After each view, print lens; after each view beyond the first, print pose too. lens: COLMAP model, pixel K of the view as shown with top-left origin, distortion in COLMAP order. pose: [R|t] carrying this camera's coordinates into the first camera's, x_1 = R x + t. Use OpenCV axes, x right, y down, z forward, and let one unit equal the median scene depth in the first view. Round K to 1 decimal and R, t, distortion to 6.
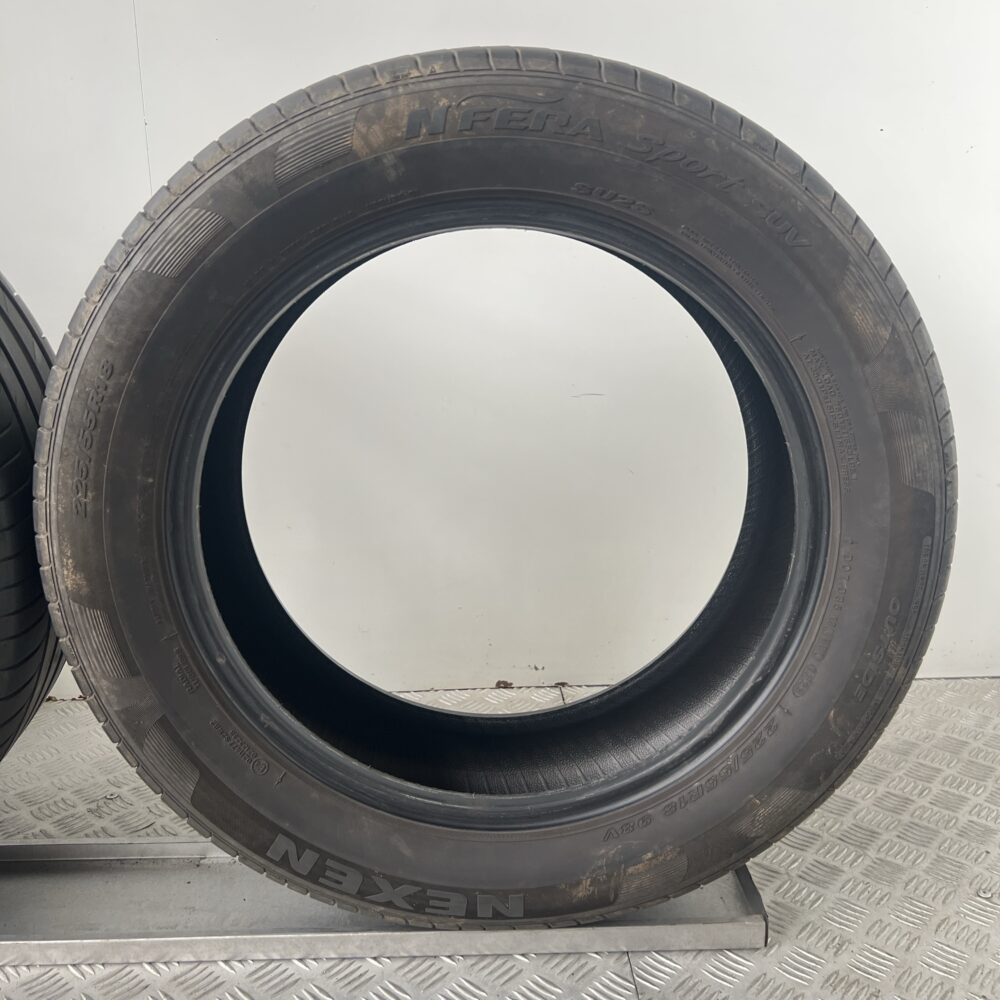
lens RADIAL K [[1028.0, 0, 485.4], [0, 1028.0, 504.3], [0, 0, 1]] dist [0.130053, -0.321999]
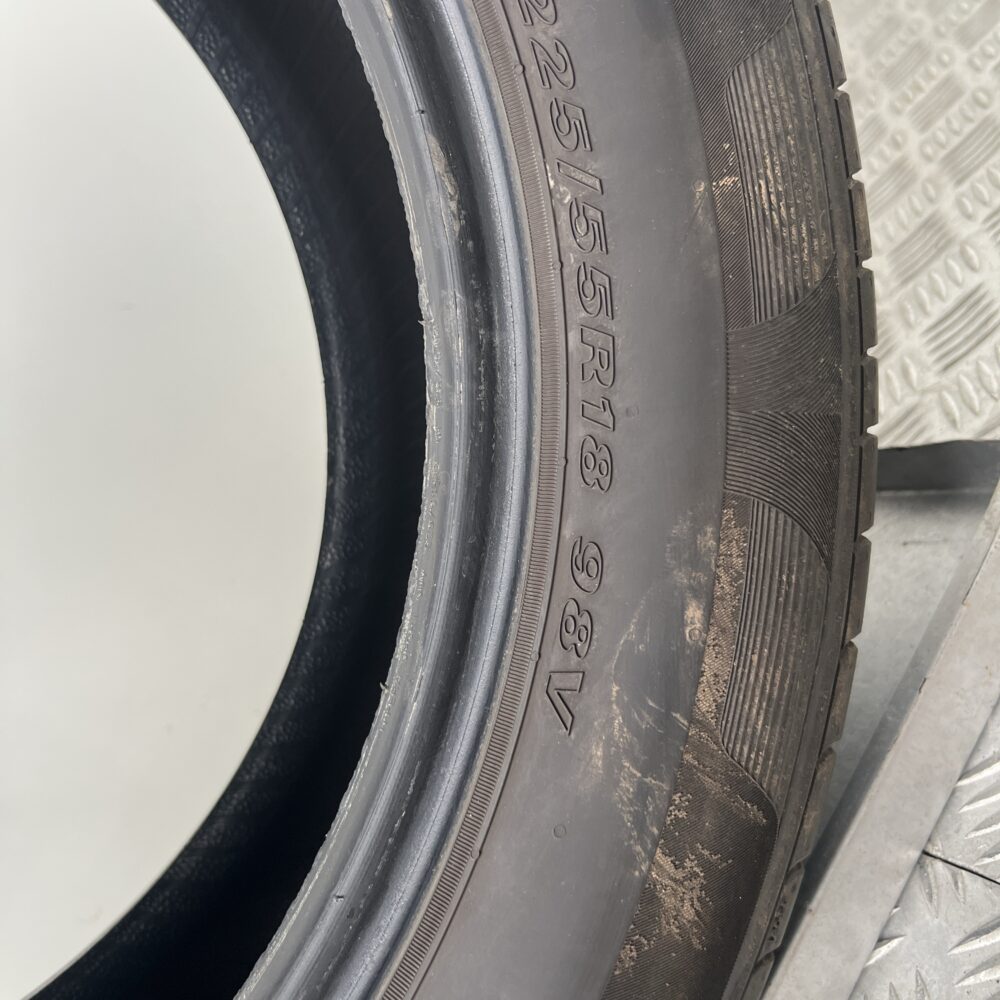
lens RADIAL K [[1028.0, 0, 485.4], [0, 1028.0, 504.3], [0, 0, 1]] dist [0.130053, -0.321999]
pose [[0.540314, -0.825855, 0.161317, 0.103485], [0.835629, 0.549152, 0.012509, 0.261977], [-0.098918, 0.128042, 0.986823, 0.704548]]
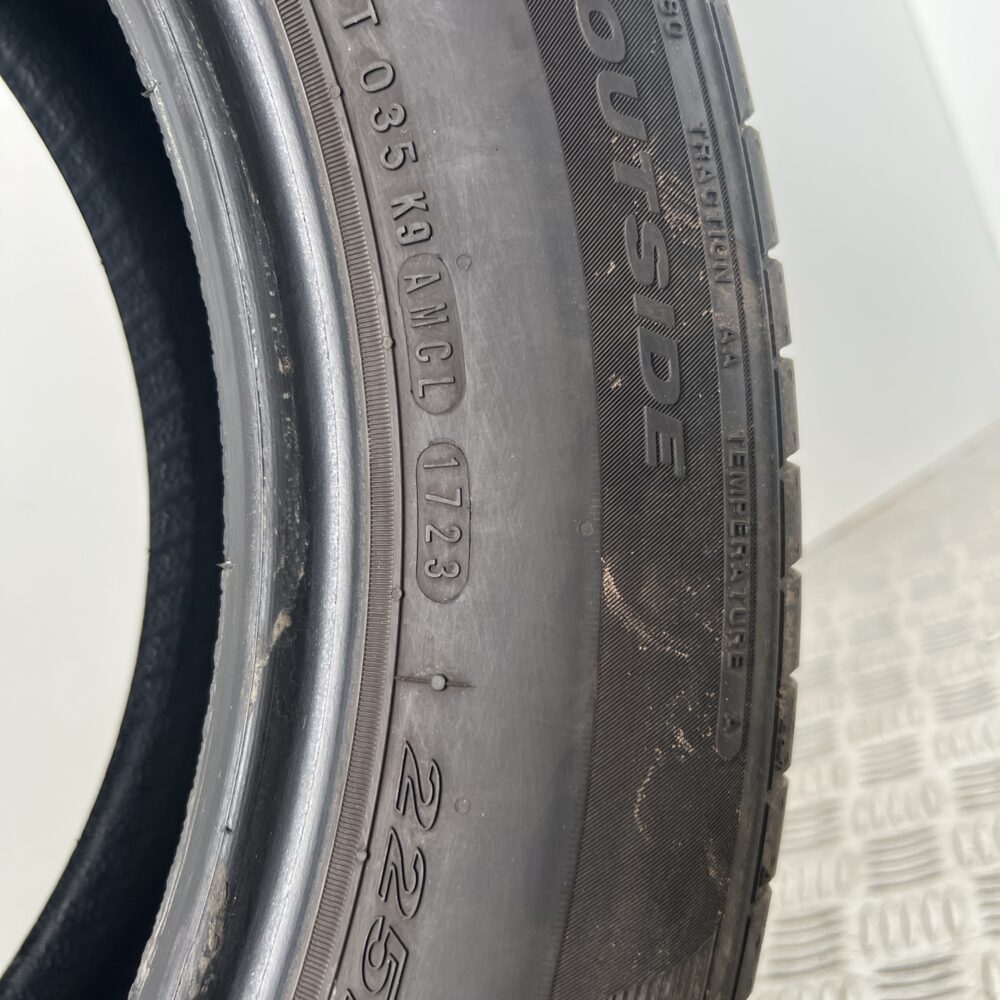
lens RADIAL K [[1048.3, 0, 500.0], [0, 1048.3, 500.0], [0, 0, 1]] dist [-0.004493, 0.000092]
pose [[0.830312, -0.422645, 0.363254, 0.223526], [0.485435, 0.868661, -0.098904, 0.182769], [-0.273744, 0.258457, 0.926426, 0.740228]]
